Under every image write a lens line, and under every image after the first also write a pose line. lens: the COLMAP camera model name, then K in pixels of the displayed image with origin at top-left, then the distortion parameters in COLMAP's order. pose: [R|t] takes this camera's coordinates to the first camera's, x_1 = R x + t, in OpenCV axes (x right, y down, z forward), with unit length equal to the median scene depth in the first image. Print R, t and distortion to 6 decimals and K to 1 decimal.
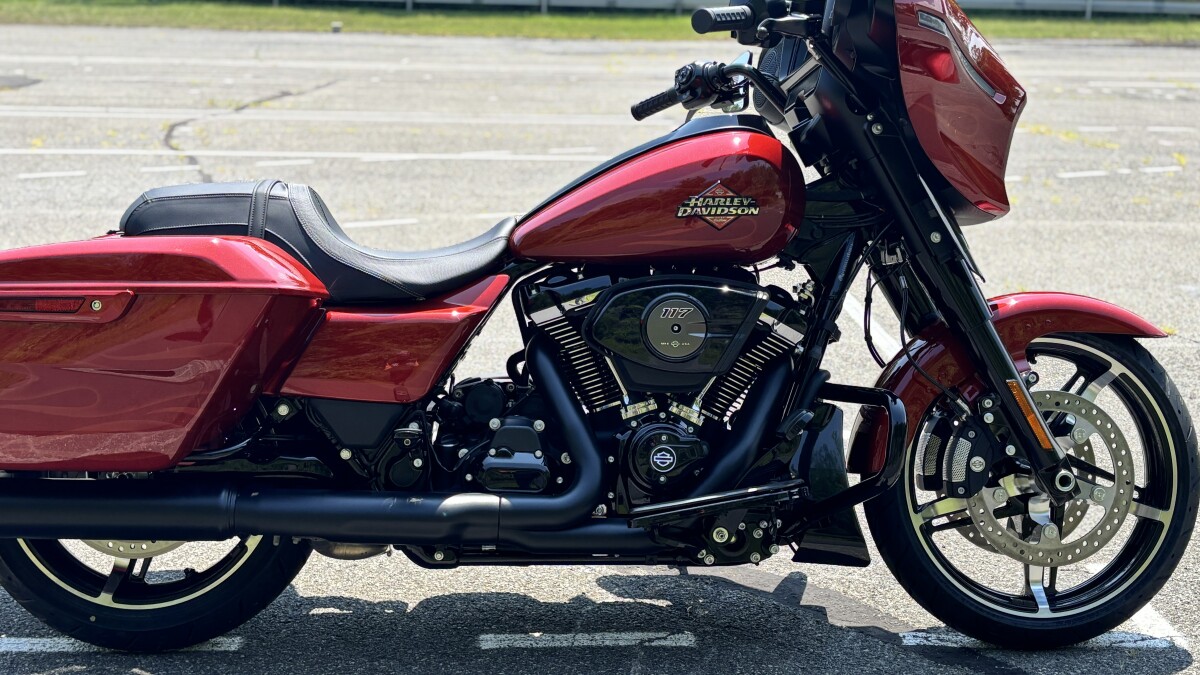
lens RADIAL K [[1640.1, 0, 600.3], [0, 1640.1, 327.5], [0, 0, 1]] dist [0.267970, -0.022333]
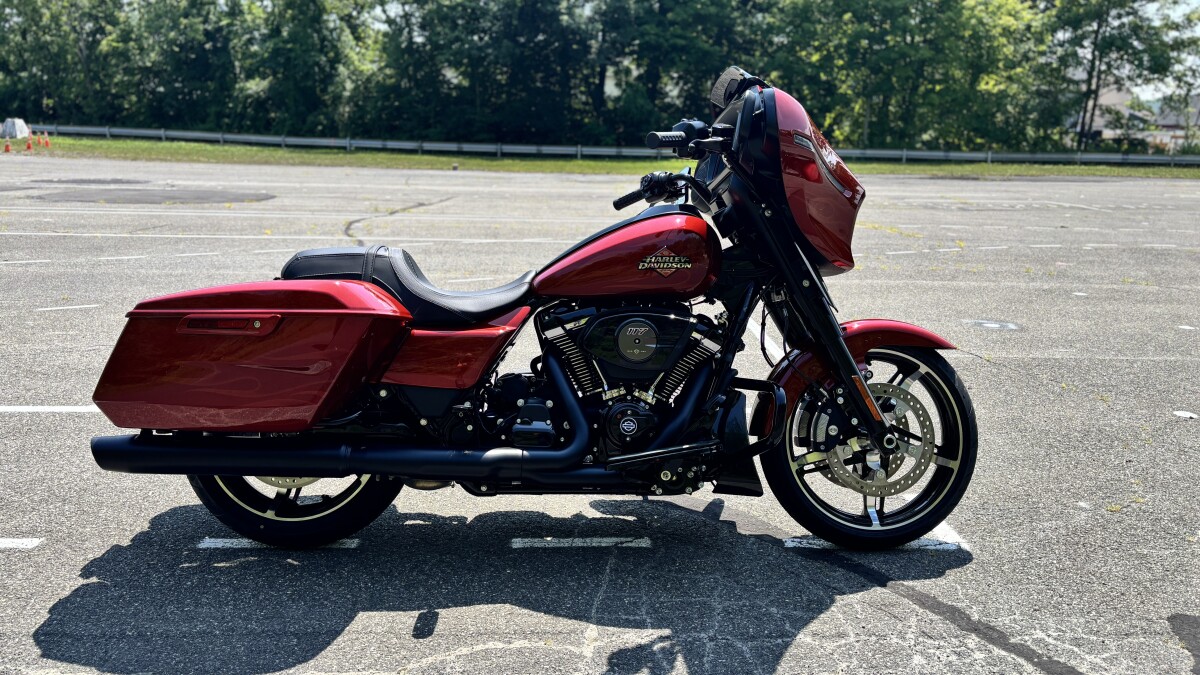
lens RADIAL K [[971.6, 0, 600.0], [0, 971.6, 337.5], [0, 0, 1]] dist [0.226089, -0.000137]
pose [[0.999892, 0.004103, -0.014110, 0.022108], [-0.004229, 0.999951, -0.008916, 0.004838], [0.014072, 0.008975, 0.999861, 0.079274]]
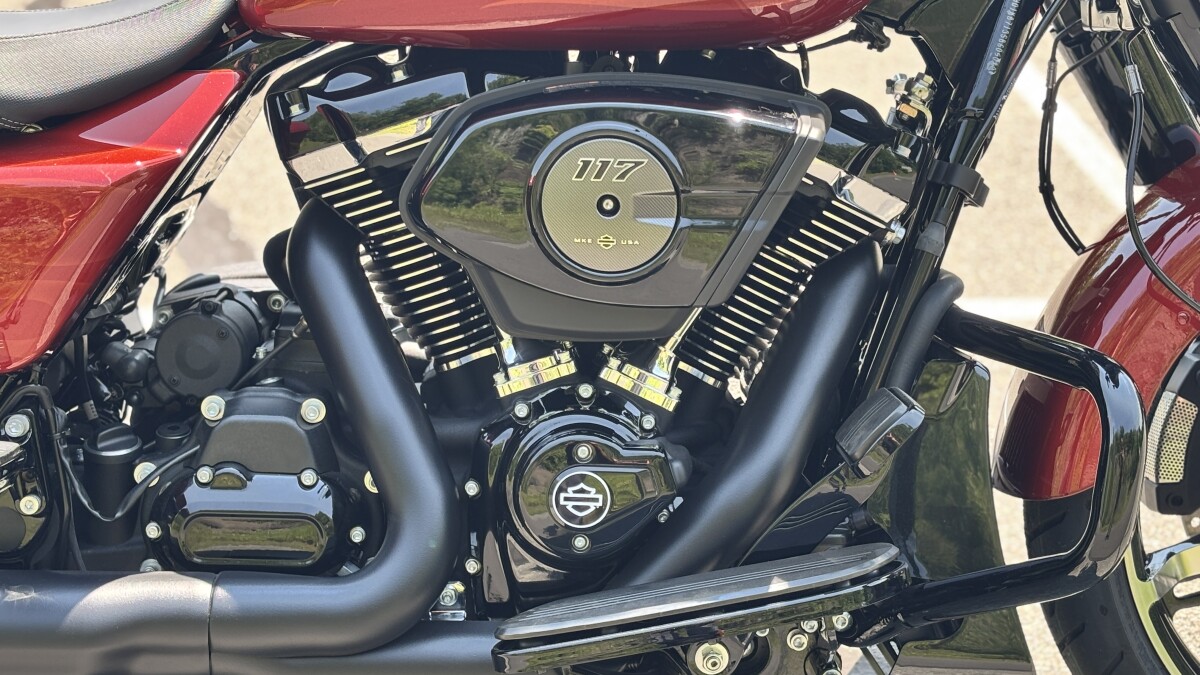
lens RADIAL K [[2155.8, 0, 600.0], [0, 2155.8, 337.5], [0, 0, 1]] dist [0.151592, -0.058081]
pose [[0.999661, -0.001868, -0.025973, 0.053986], [0.005791, 0.988393, 0.151805, -0.047140], [0.025388, -0.151904, 0.988069, 0.400134]]
